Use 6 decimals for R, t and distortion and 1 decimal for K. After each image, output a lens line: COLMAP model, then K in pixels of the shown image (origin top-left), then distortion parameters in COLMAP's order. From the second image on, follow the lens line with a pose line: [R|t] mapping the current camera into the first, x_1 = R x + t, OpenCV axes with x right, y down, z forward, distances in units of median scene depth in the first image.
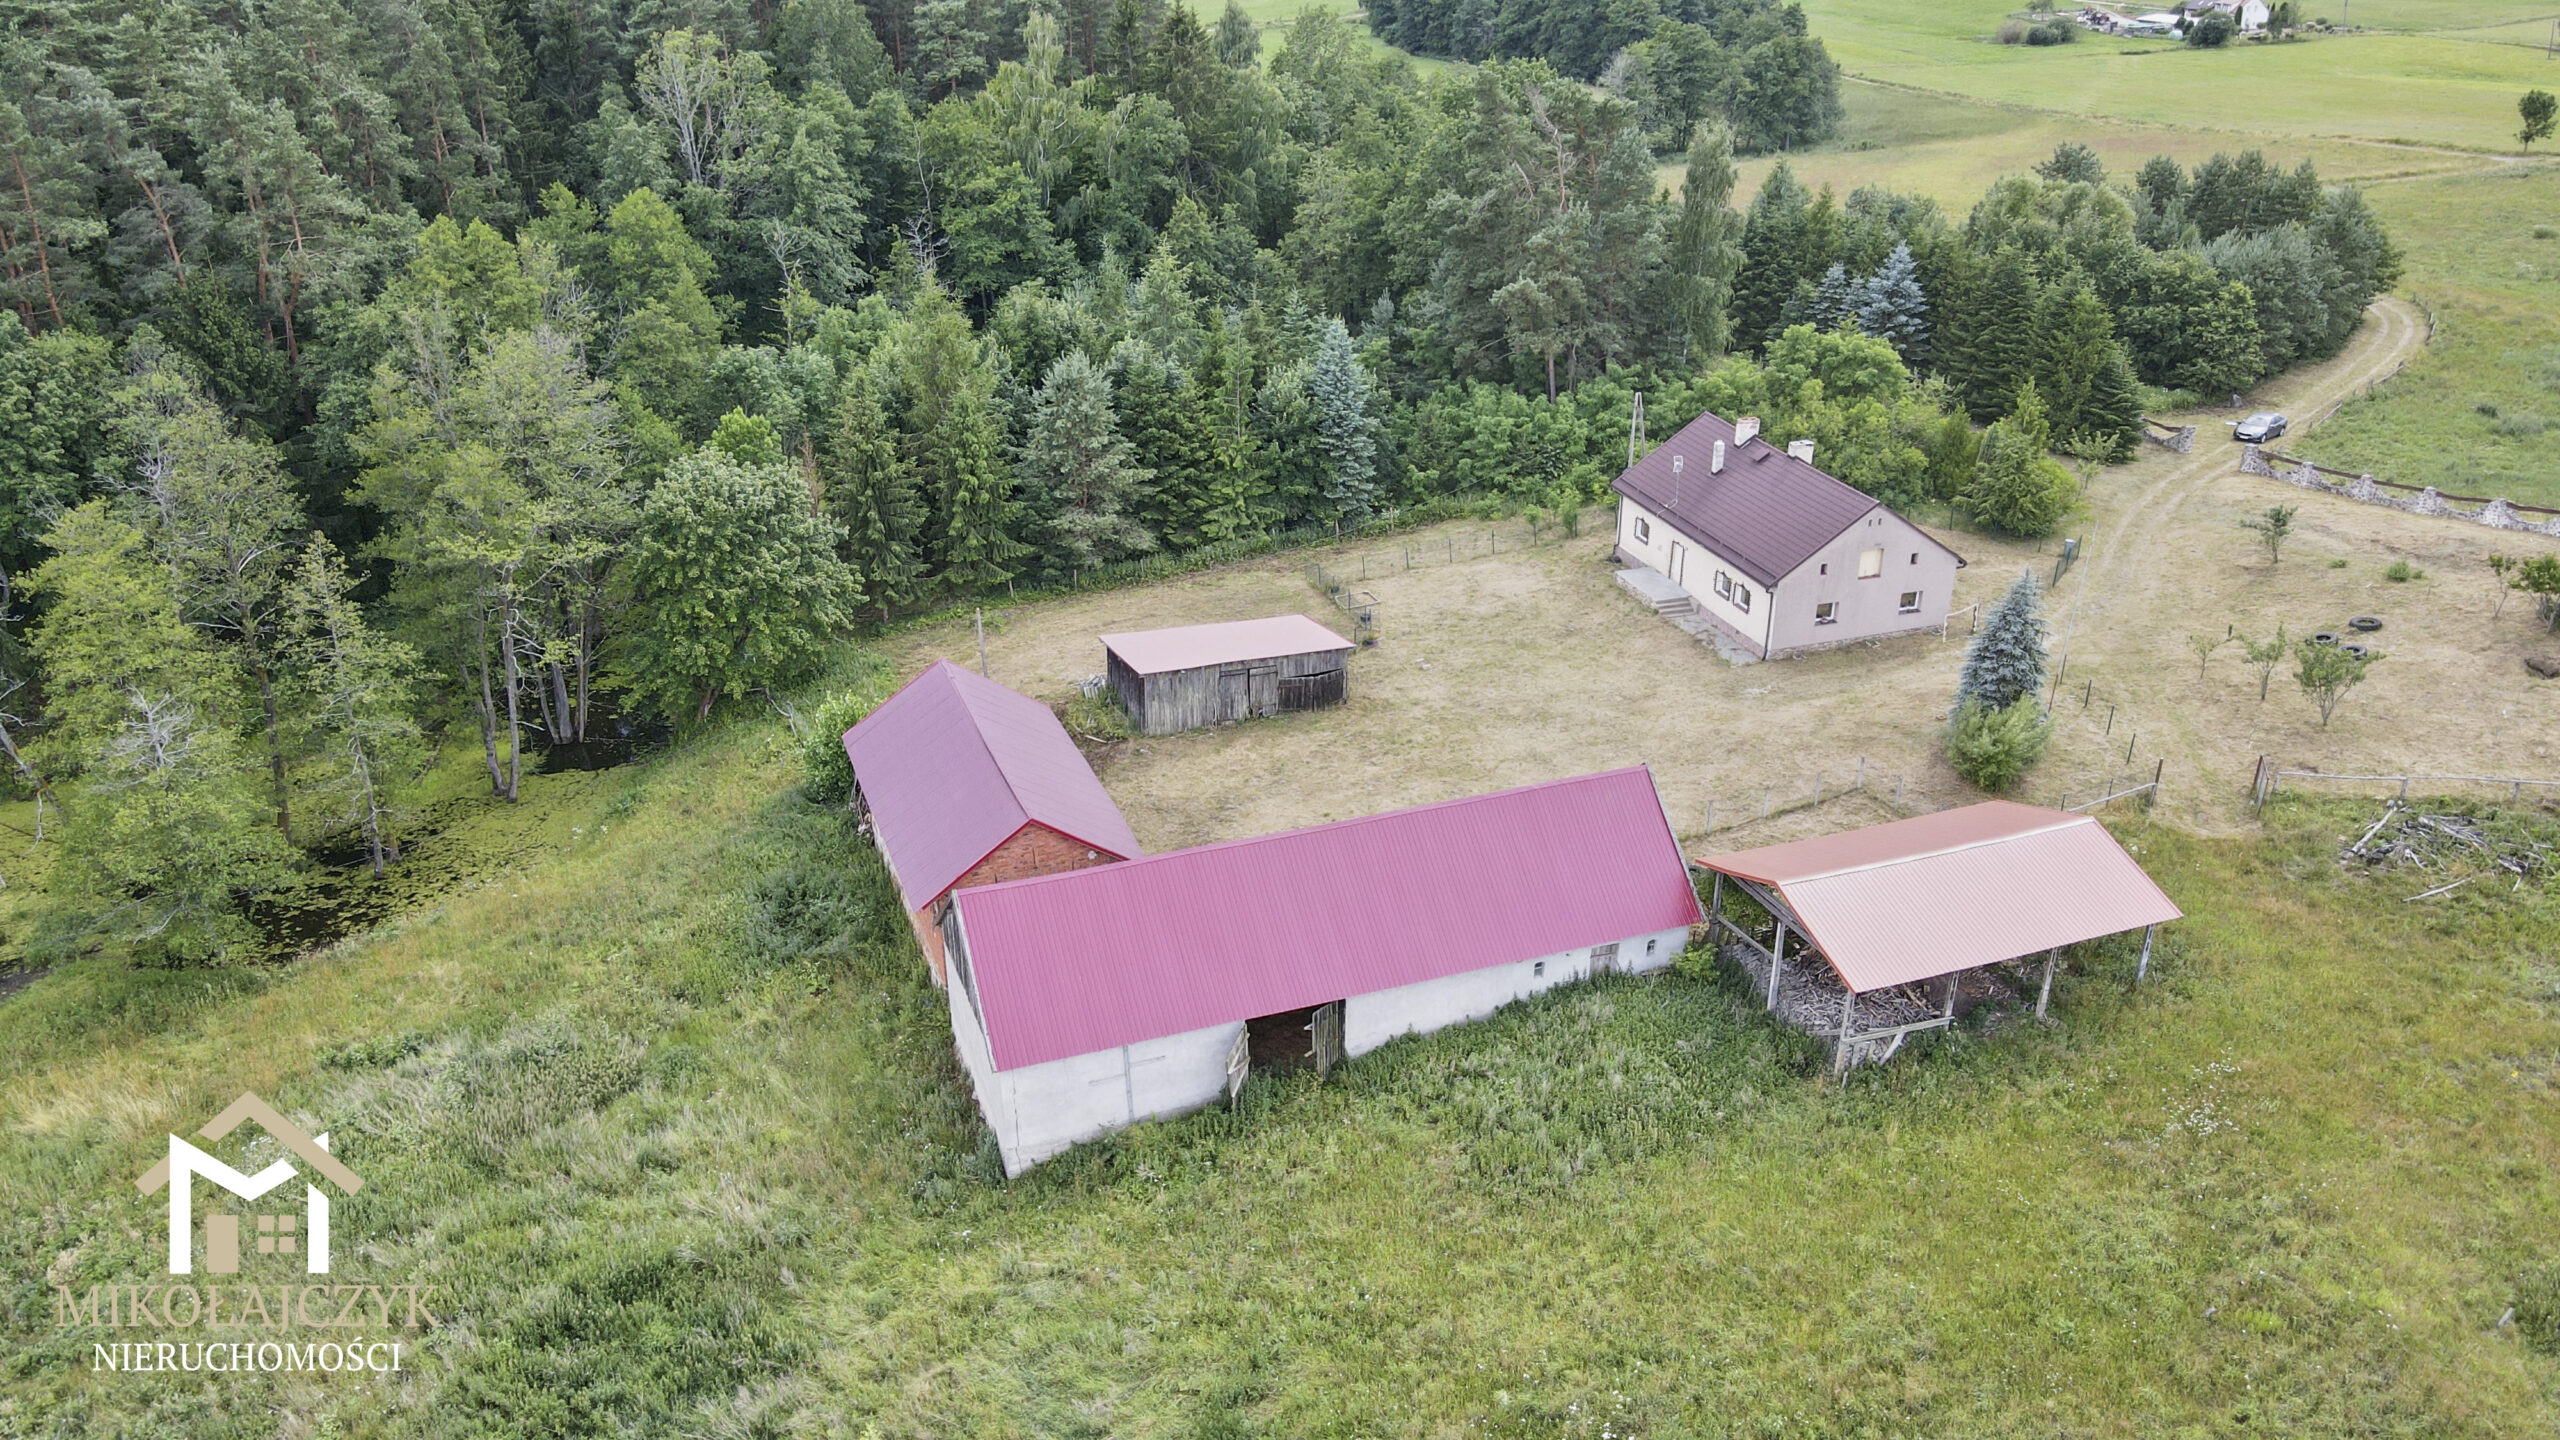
lens RADIAL K [[1910.4, 0, 1280.0], [0, 1910.4, 720.0], [0, 0, 1]] dist [0.000872, 0.039966]
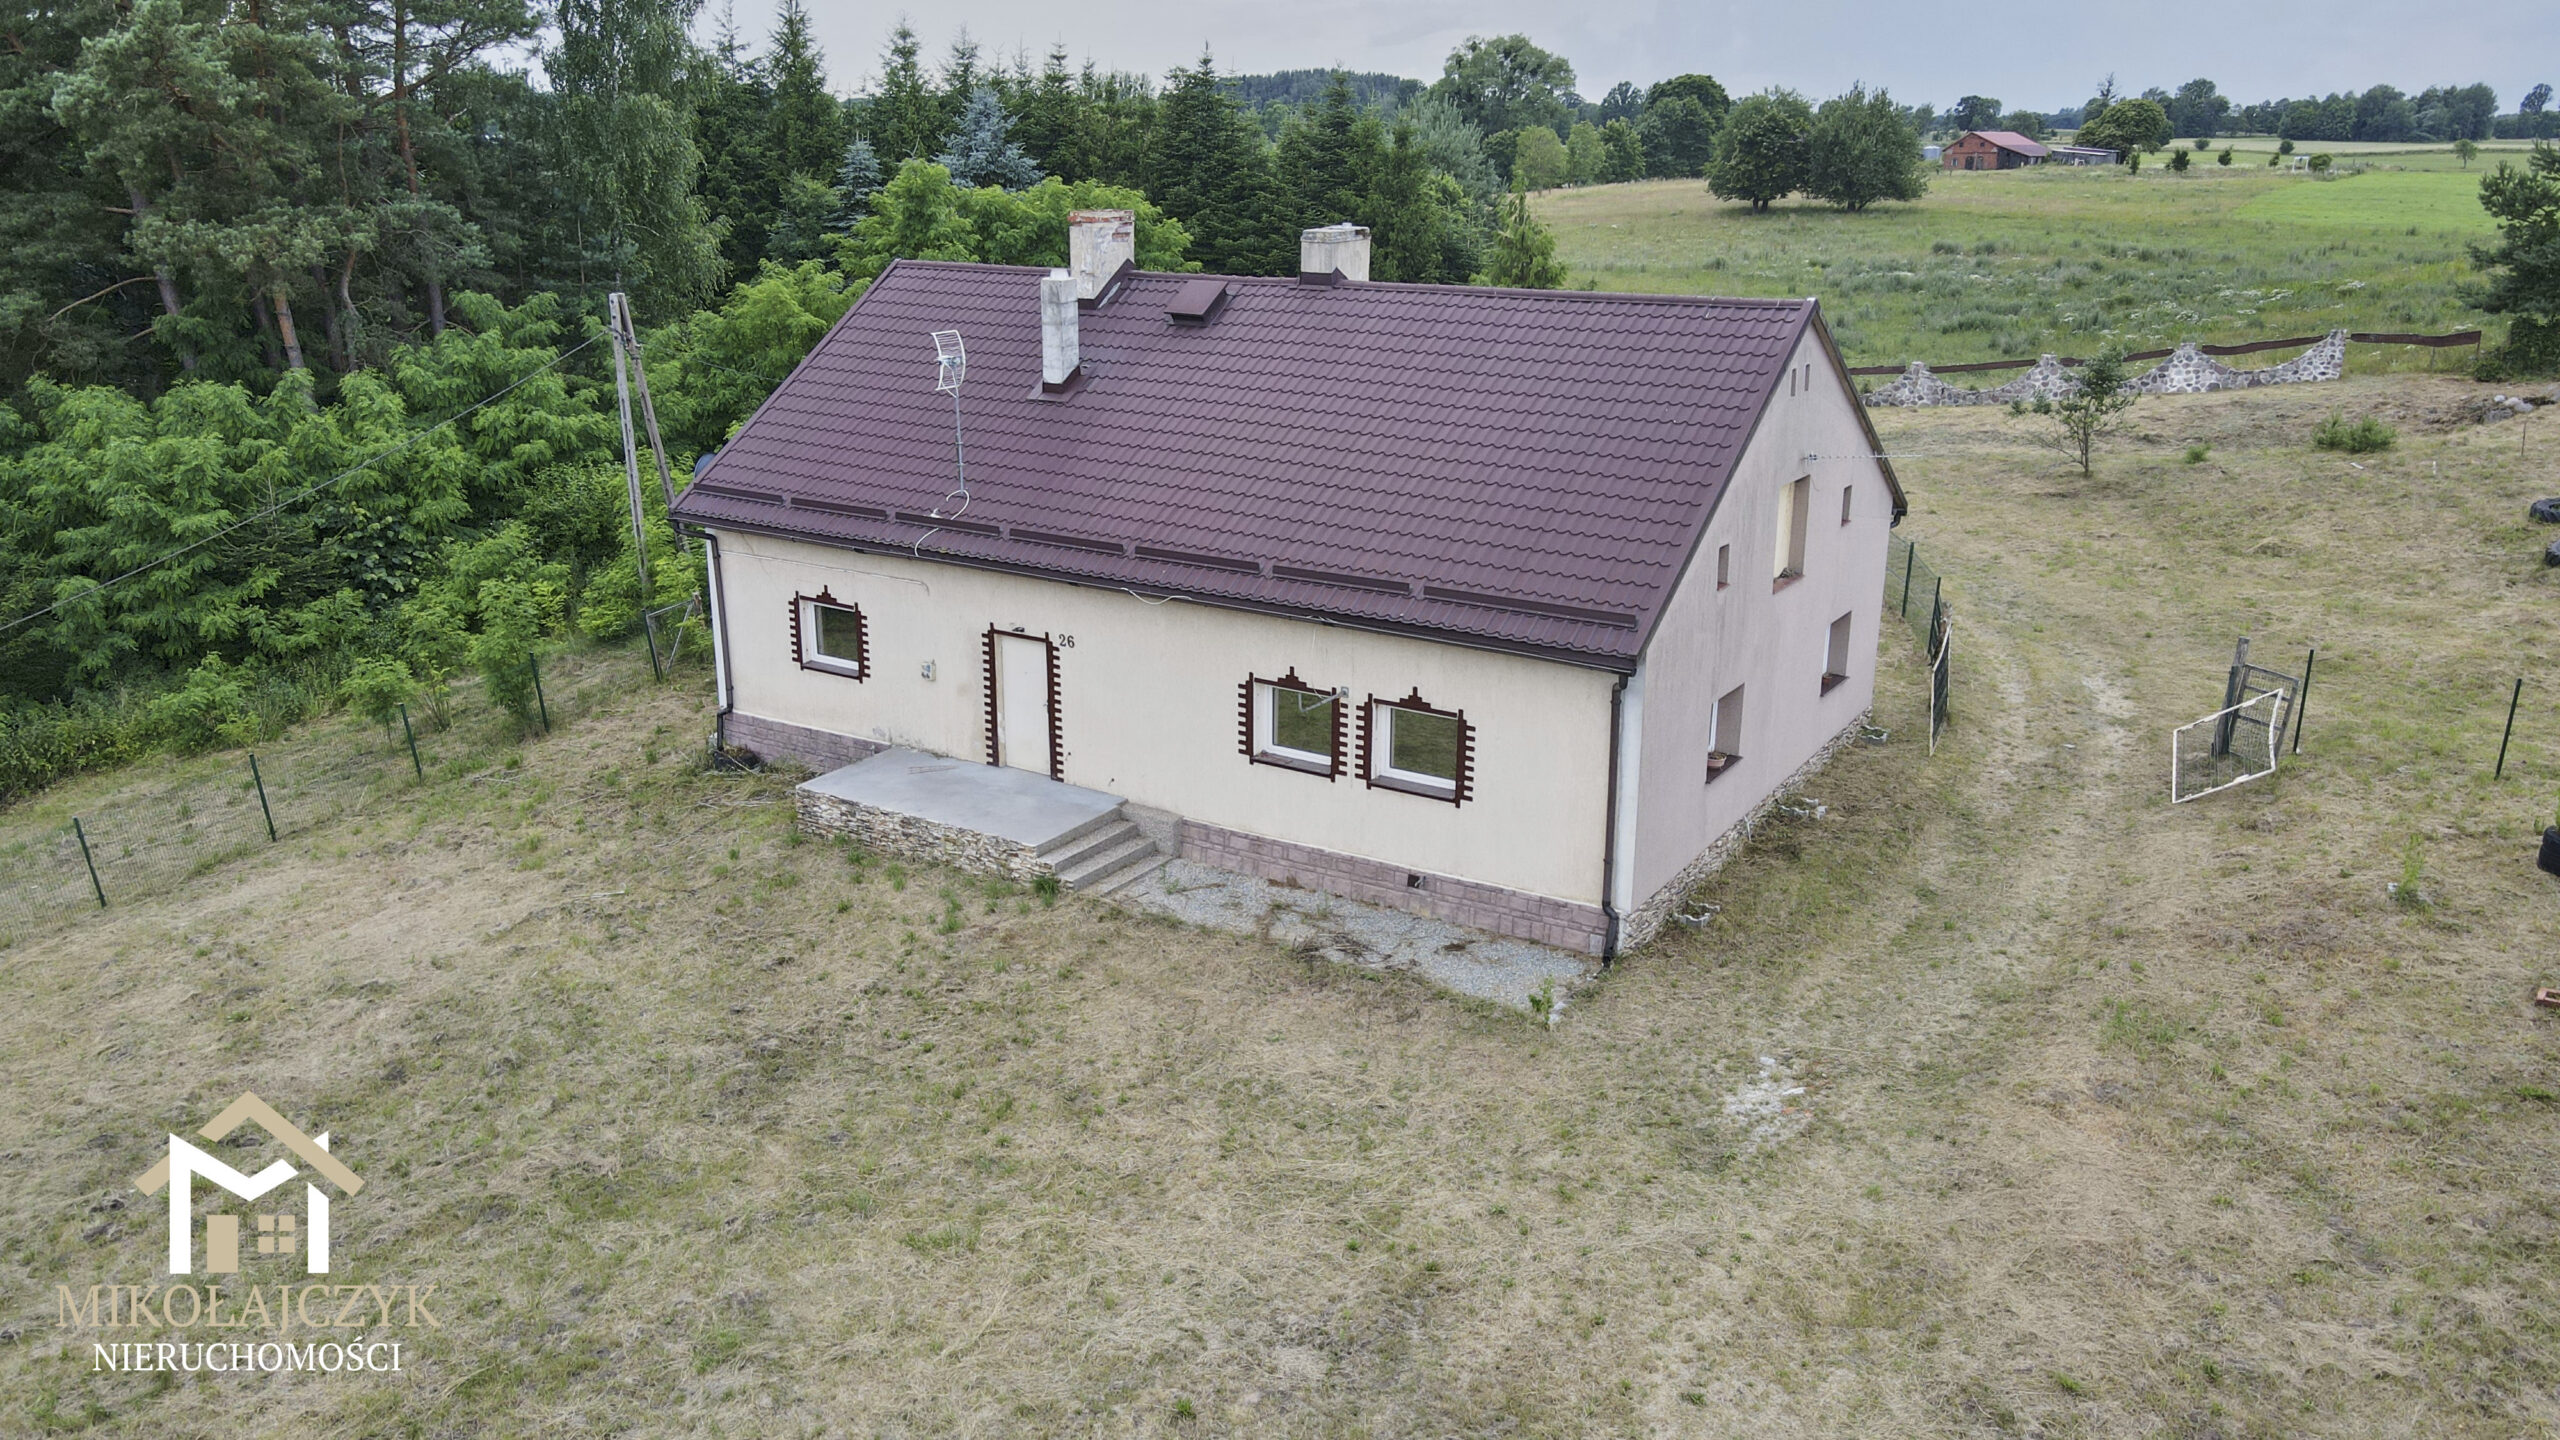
lens RADIAL K [[1910.4, 0, 1280.0], [0, 1910.4, 720.0], [0, 0, 1]] dist [0.000872, 0.039966]
pose [[0.778311, -0.188958, 0.598771, 0.060599], [0.265260, 0.963313, -0.040799, -0.052328], [-0.569095, 0.190585, 0.799880, 0.675785]]
